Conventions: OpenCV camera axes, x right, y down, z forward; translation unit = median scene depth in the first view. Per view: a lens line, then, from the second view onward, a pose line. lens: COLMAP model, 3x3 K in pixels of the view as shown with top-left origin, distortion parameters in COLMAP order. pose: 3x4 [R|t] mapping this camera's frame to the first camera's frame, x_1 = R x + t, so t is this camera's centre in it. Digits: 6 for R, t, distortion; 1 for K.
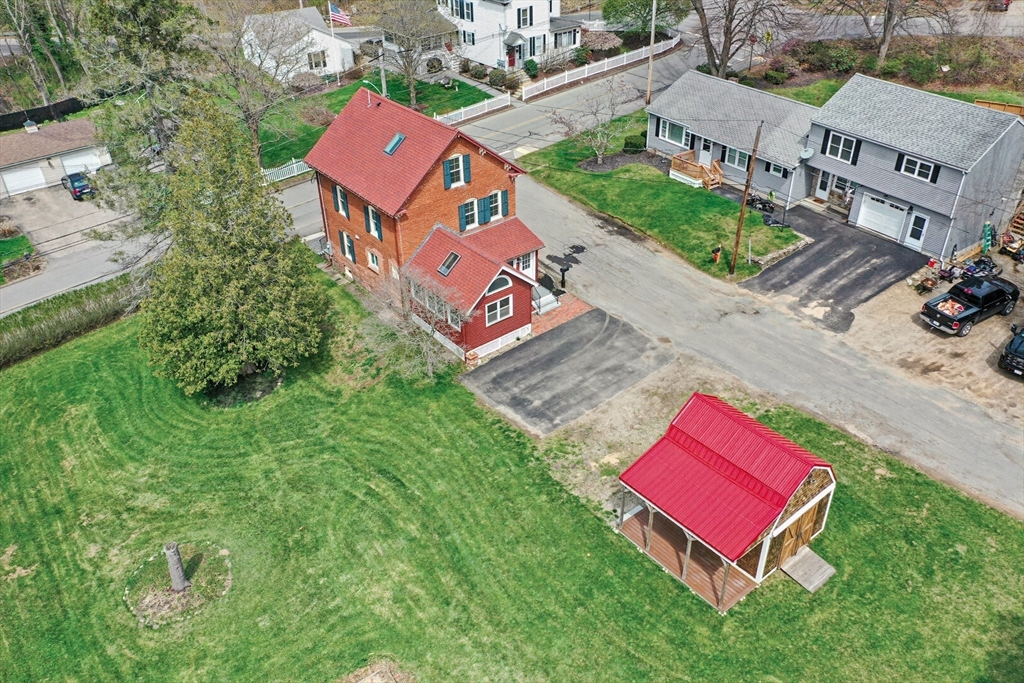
lens RADIAL K [[809.1, 0, 511.9], [0, 809.1, 339.3], [0, 0, 1]] dist [-0.020677, 0.011759]
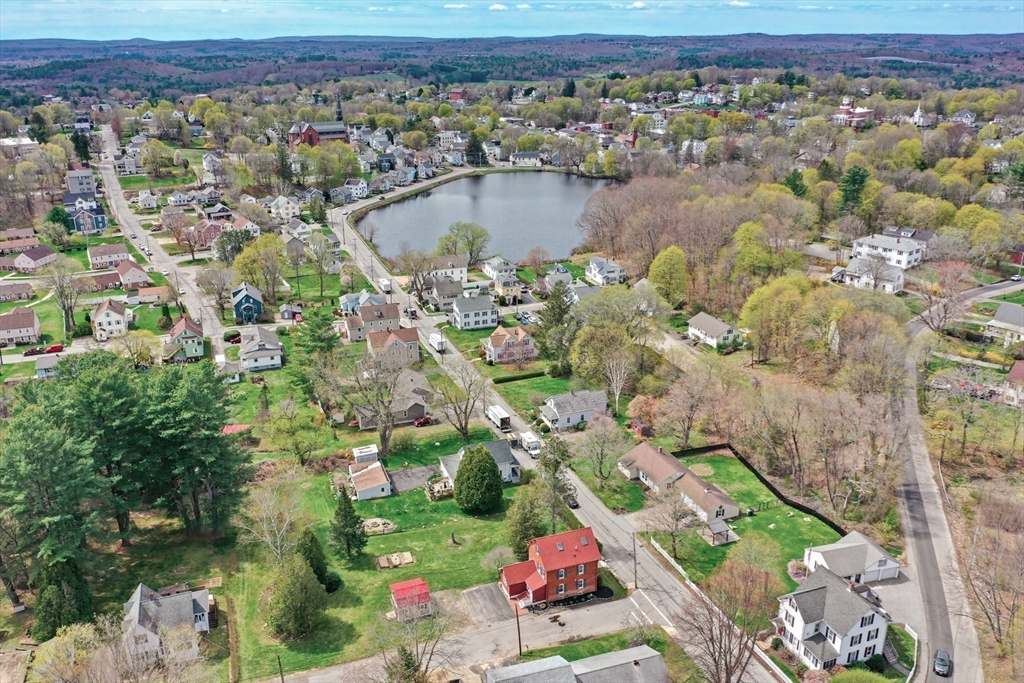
lens RADIAL K [[809.1, 0, 508.5], [0, 809.1, 344.5], [0, 0, 1]] dist [-0.020677, 0.011759]
pose [[-0.314947, 0.354092, -0.880583, 2.331418], [-0.516682, 0.714305, 0.472025, -2.099338], [0.796145, 0.603645, -0.042015, 0.540584]]
